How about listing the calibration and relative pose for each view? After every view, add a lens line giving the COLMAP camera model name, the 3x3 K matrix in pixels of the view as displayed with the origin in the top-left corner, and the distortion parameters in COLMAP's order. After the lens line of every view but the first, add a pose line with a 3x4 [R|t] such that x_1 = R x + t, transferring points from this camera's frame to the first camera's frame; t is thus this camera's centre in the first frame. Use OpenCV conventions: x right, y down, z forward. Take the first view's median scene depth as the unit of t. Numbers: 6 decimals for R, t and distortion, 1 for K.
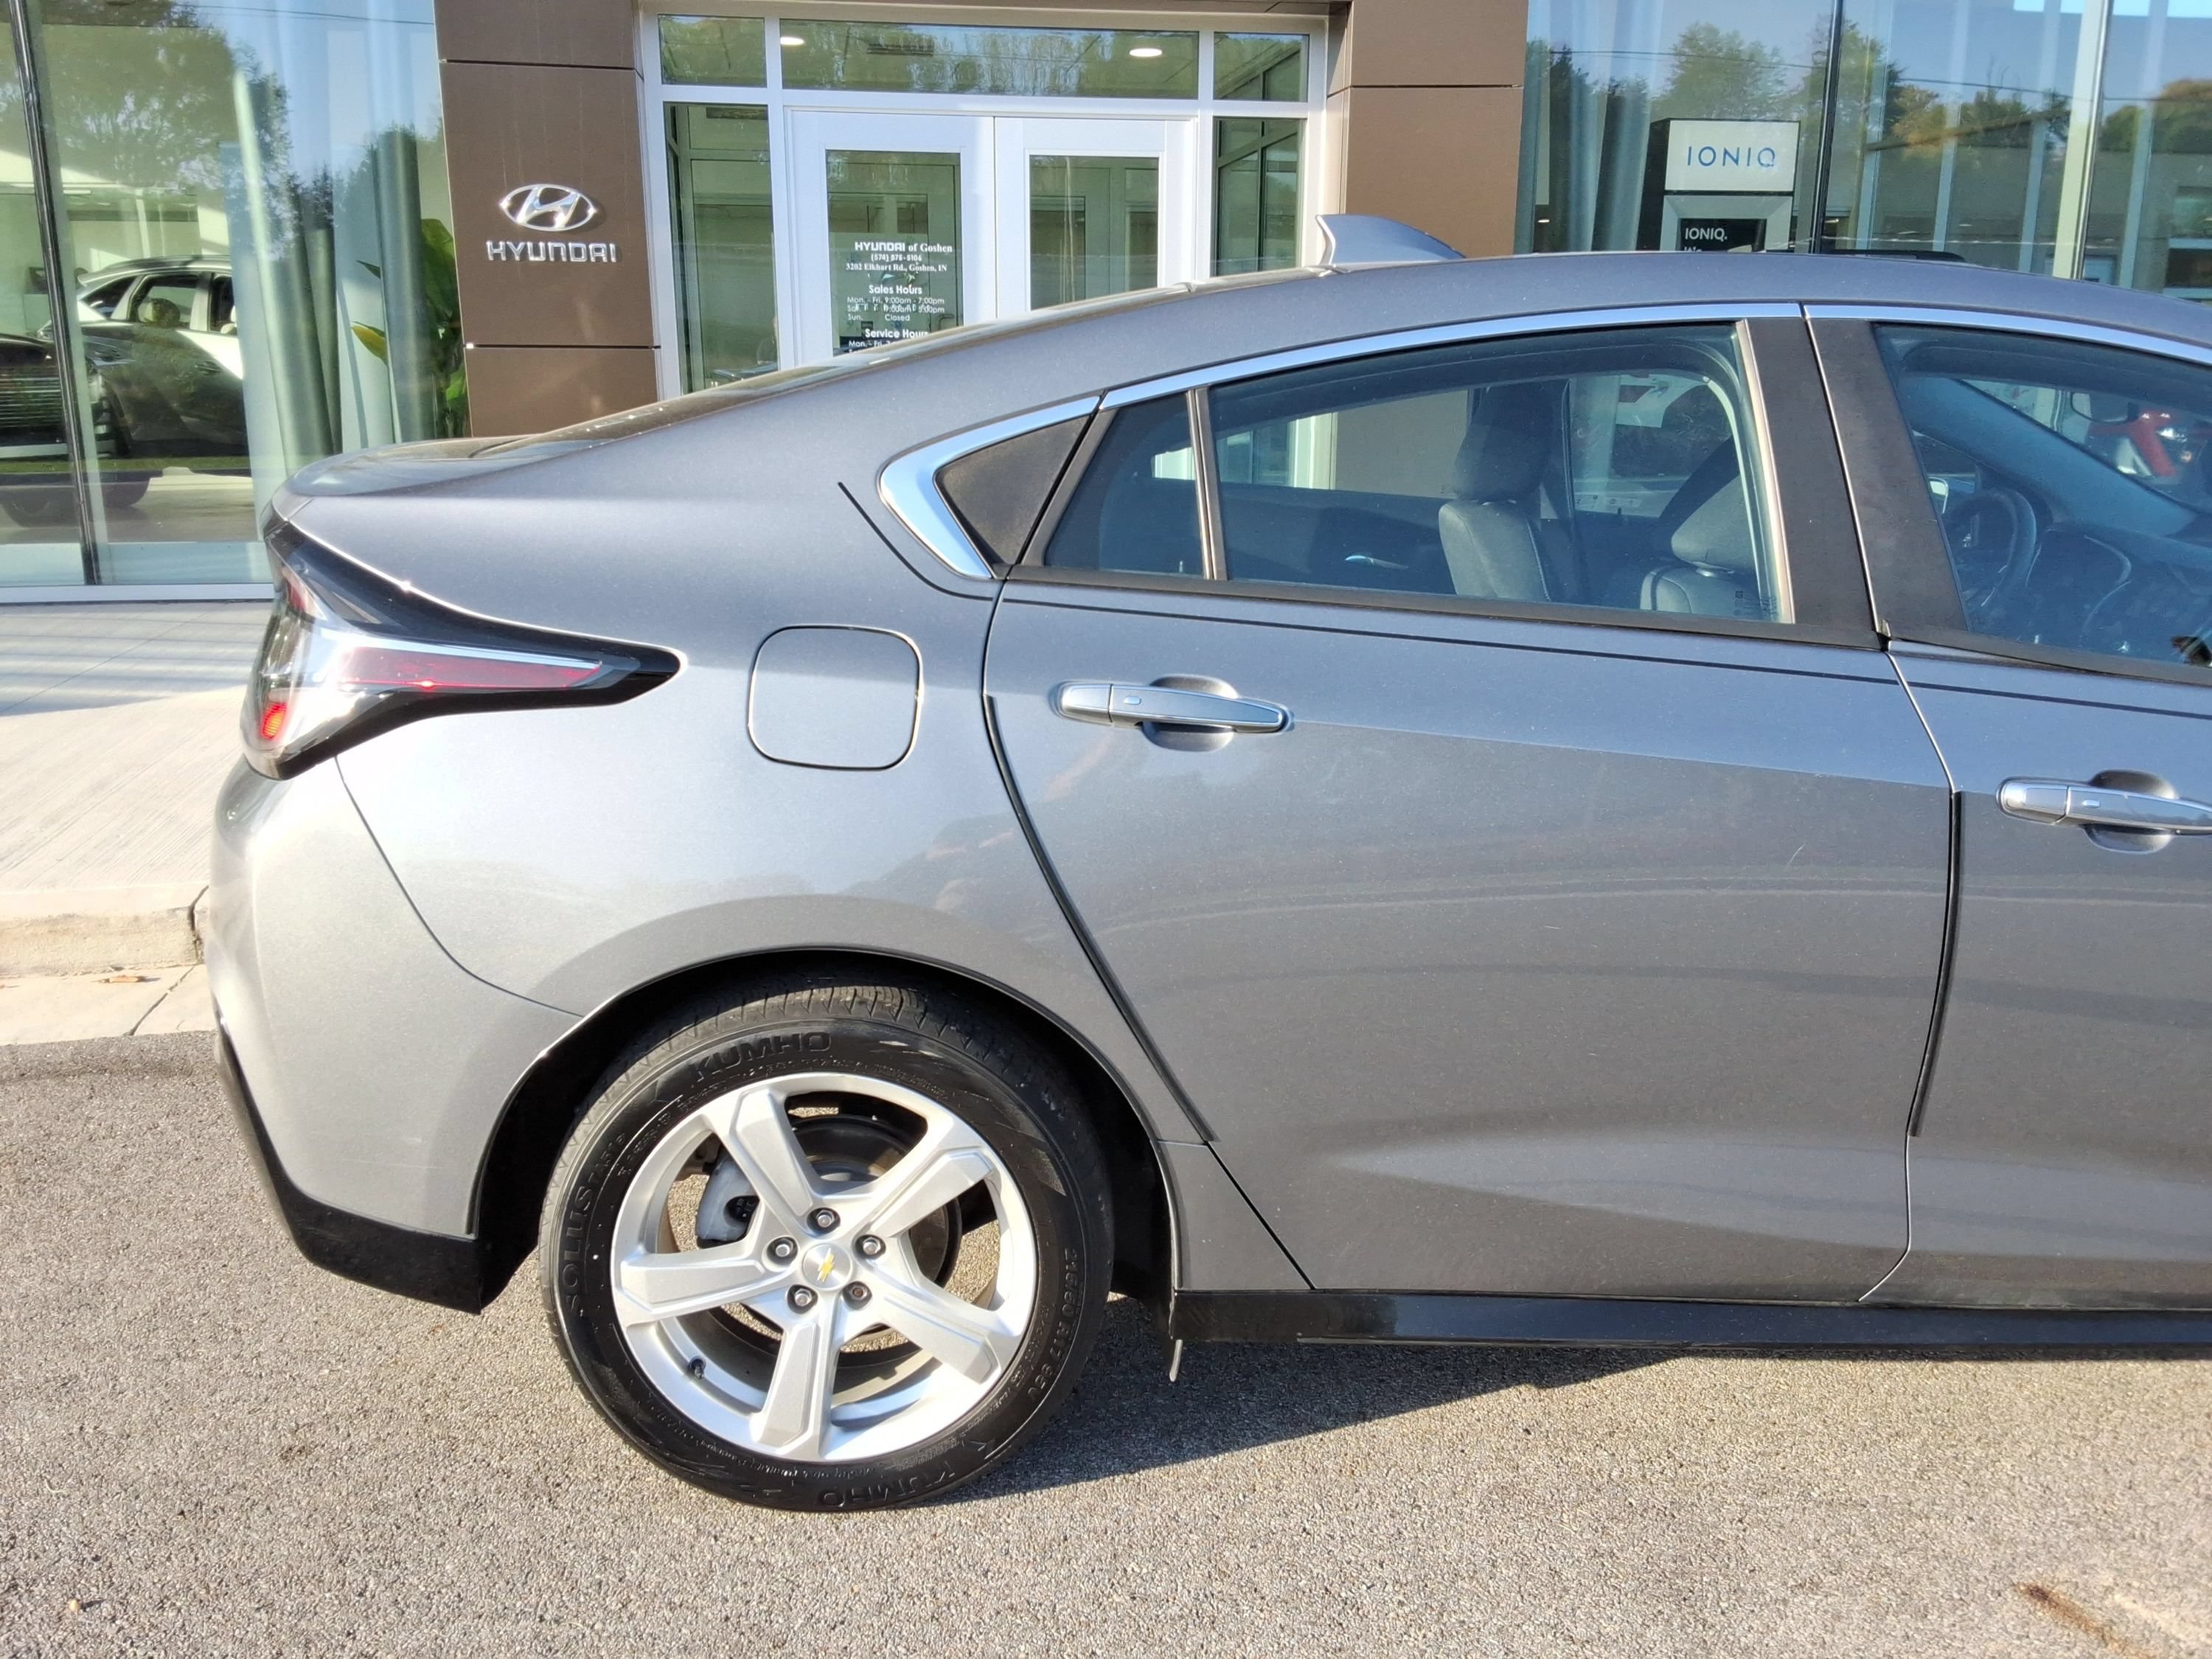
lens RADIAL K [[1768.3, 0, 1086.8], [0, 1768.3, 819.4], [0, 0, 1]] dist [0.100261, -0.147448]
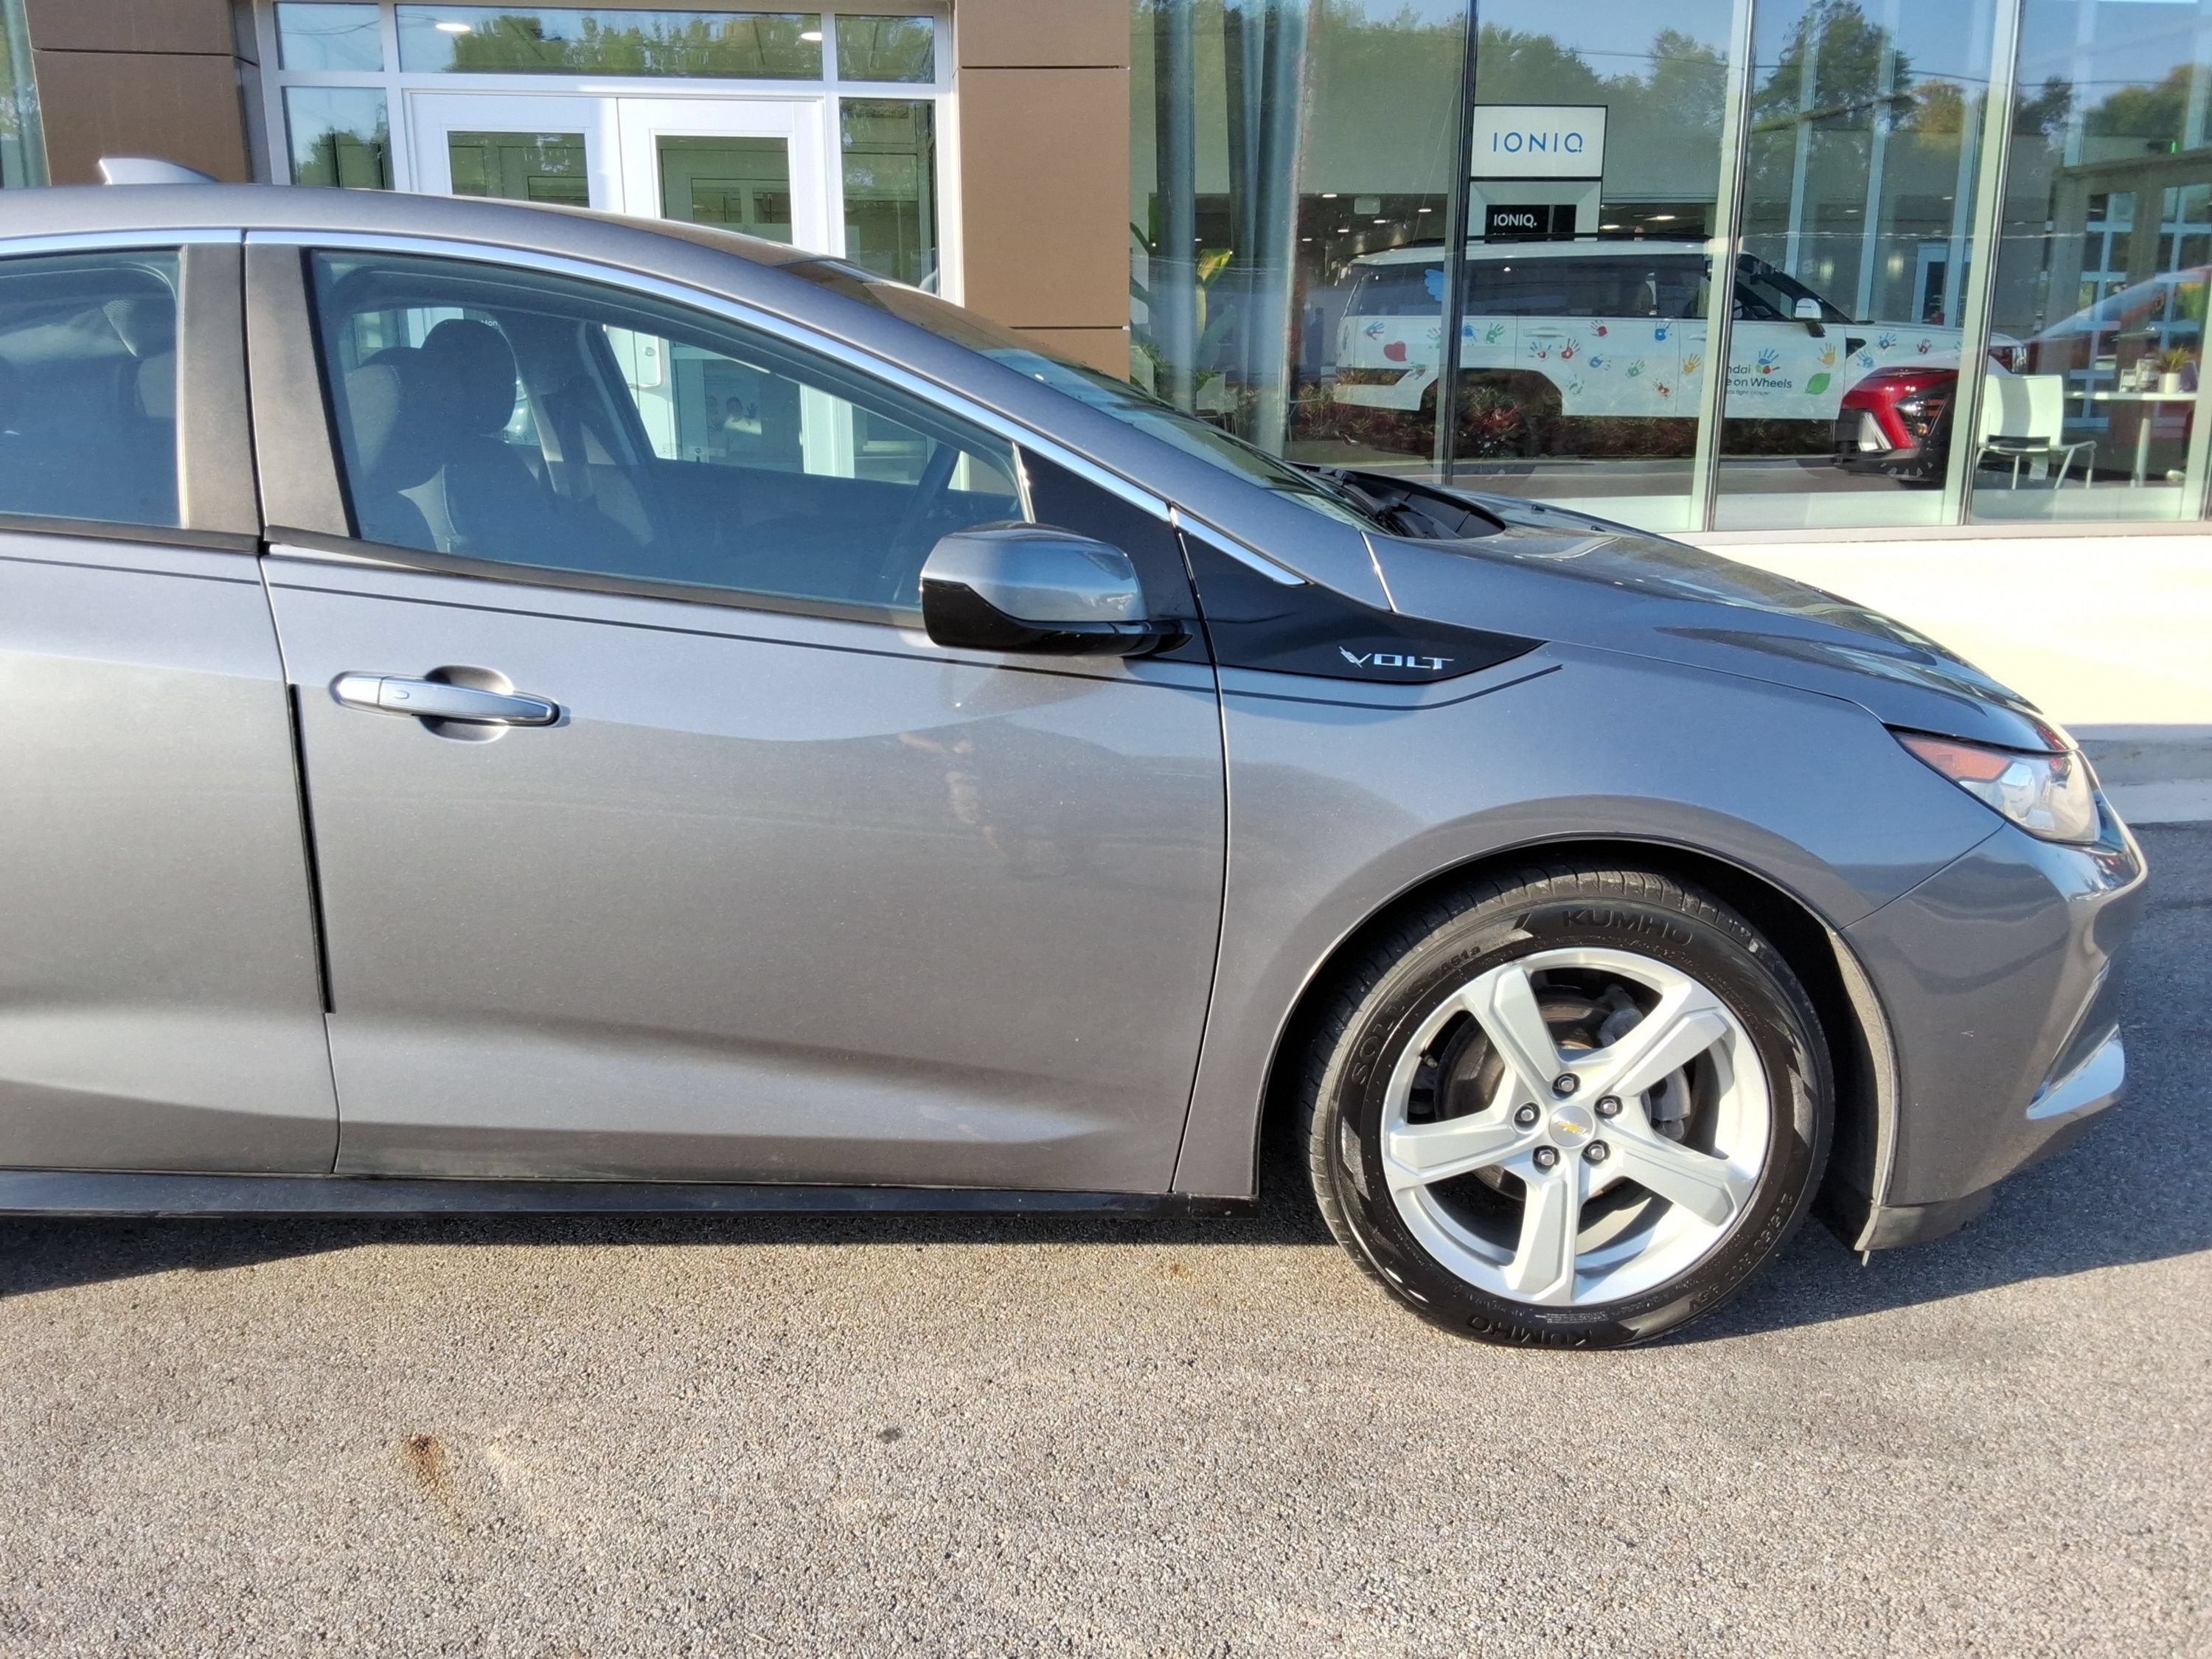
lens RADIAL K [[1768.3, 0, 1089.0], [0, 1768.3, 822.2], [0, 0, 1]] dist [0.100261, -0.147448]
pose [[0.999890, -0.000702, -0.014799, 0.808006], [0.000743, 0.999996, 0.002772, 0.052858], [0.014797, -0.002783, 0.999887, -0.048664]]
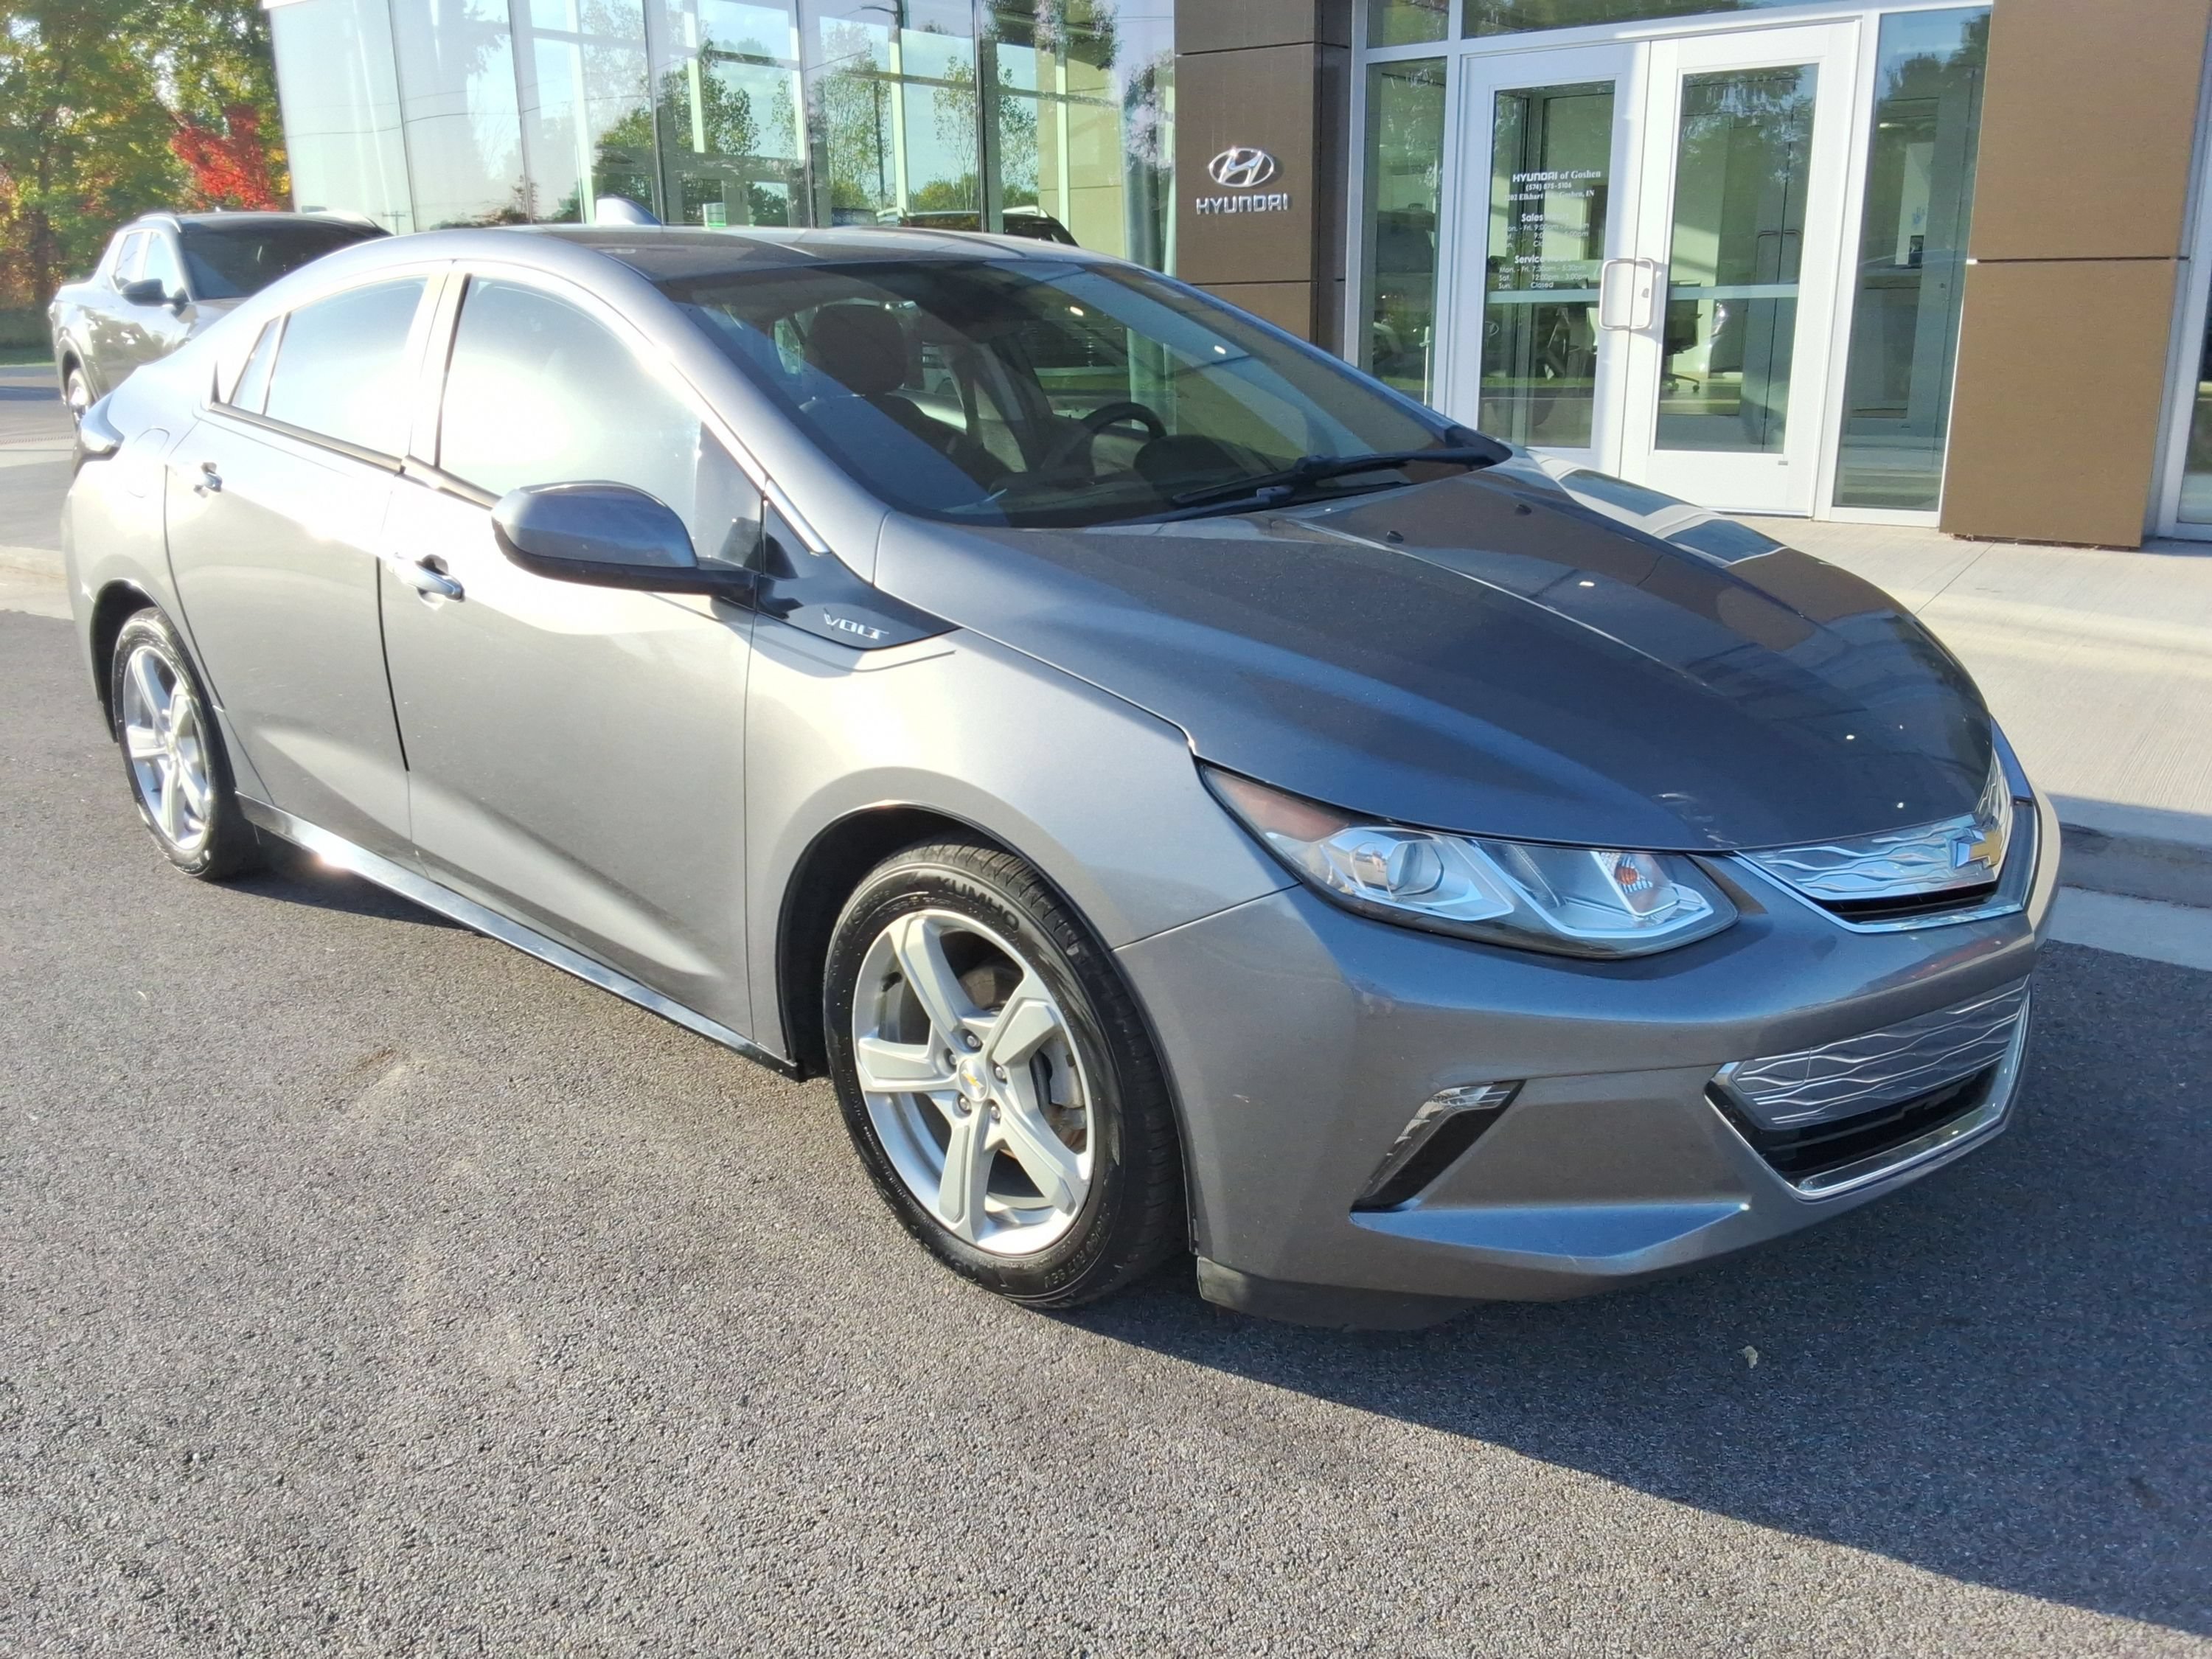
lens RADIAL K [[1768.3, 0, 1093.8], [0, 1768.3, 804.6], [0, 0, 1]] dist [0.100261, -0.147448]
pose [[0.701277, 0.182934, -0.689017, 1.792715], [-0.160400, 0.982222, 0.097526, -0.049629], [0.694609, 0.042126, 0.718153, 0.220642]]
